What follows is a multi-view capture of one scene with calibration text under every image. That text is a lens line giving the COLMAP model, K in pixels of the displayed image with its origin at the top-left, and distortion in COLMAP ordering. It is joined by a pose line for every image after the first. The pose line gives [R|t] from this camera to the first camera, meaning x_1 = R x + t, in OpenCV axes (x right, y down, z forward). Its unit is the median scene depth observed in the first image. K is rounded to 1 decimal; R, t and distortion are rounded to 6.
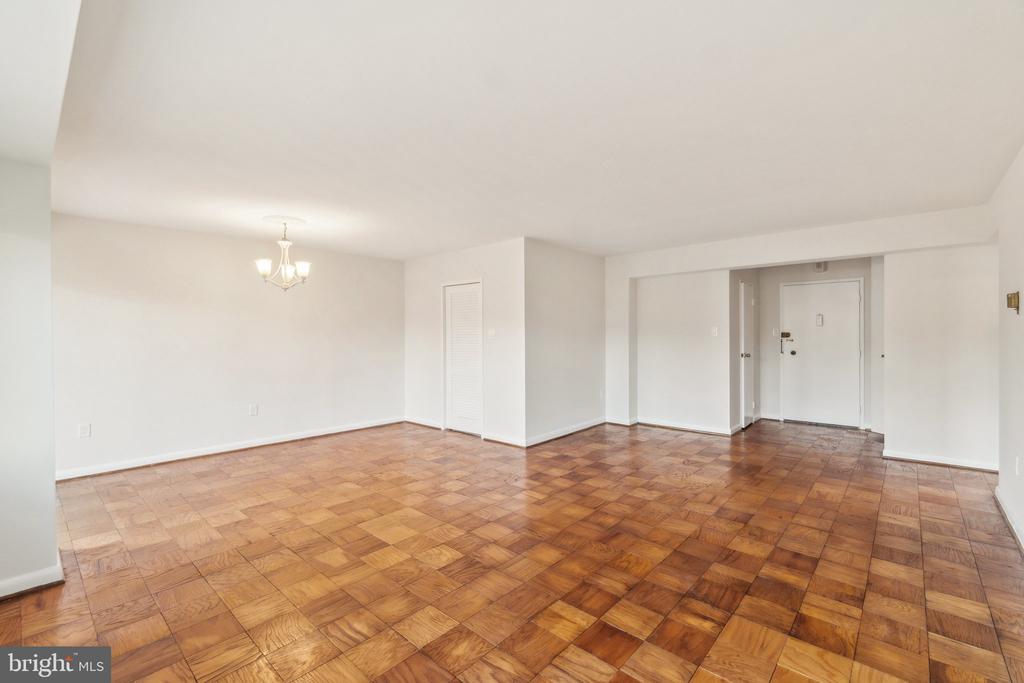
lens RADIAL K [[448.9, 0, 505.1], [0, 448.9, 336.1], [0, 0, 1]] dist [-0.000733, 0.000892]
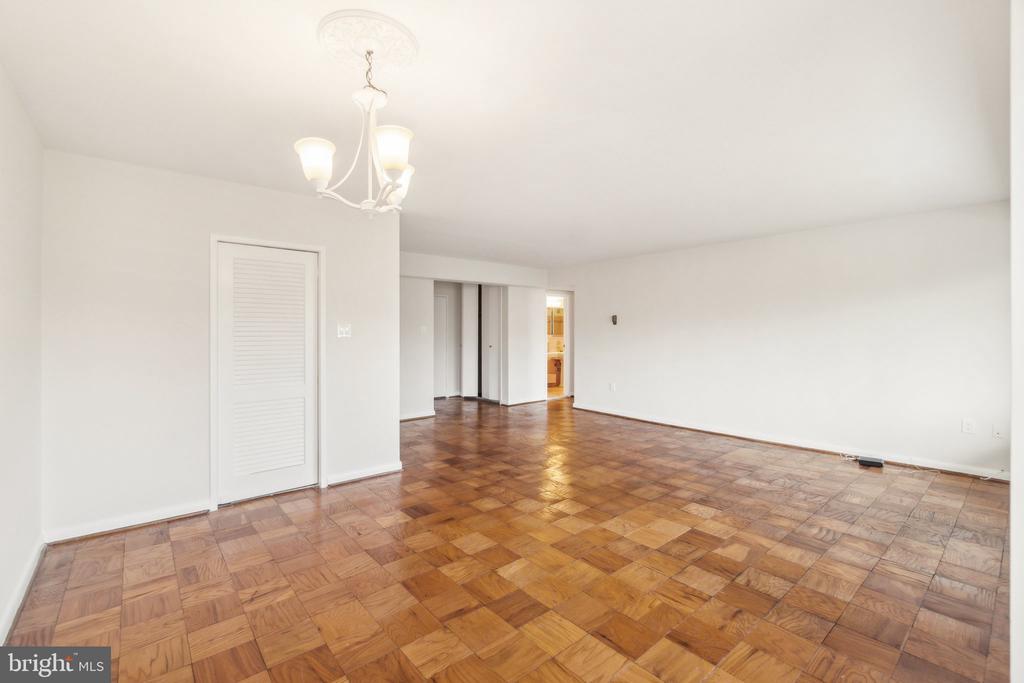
lens RADIAL K [[448.9, 0, 505.1], [0, 448.9, 336.1], [0, 0, 1]] dist [-0.000733, 0.000892]
pose [[0.129767, -0.001720, 0.991543, -1.300235], [0.005419, 0.999985, 0.001026, 0.006173], [-0.991530, 0.005240, 0.129774, 1.237342]]
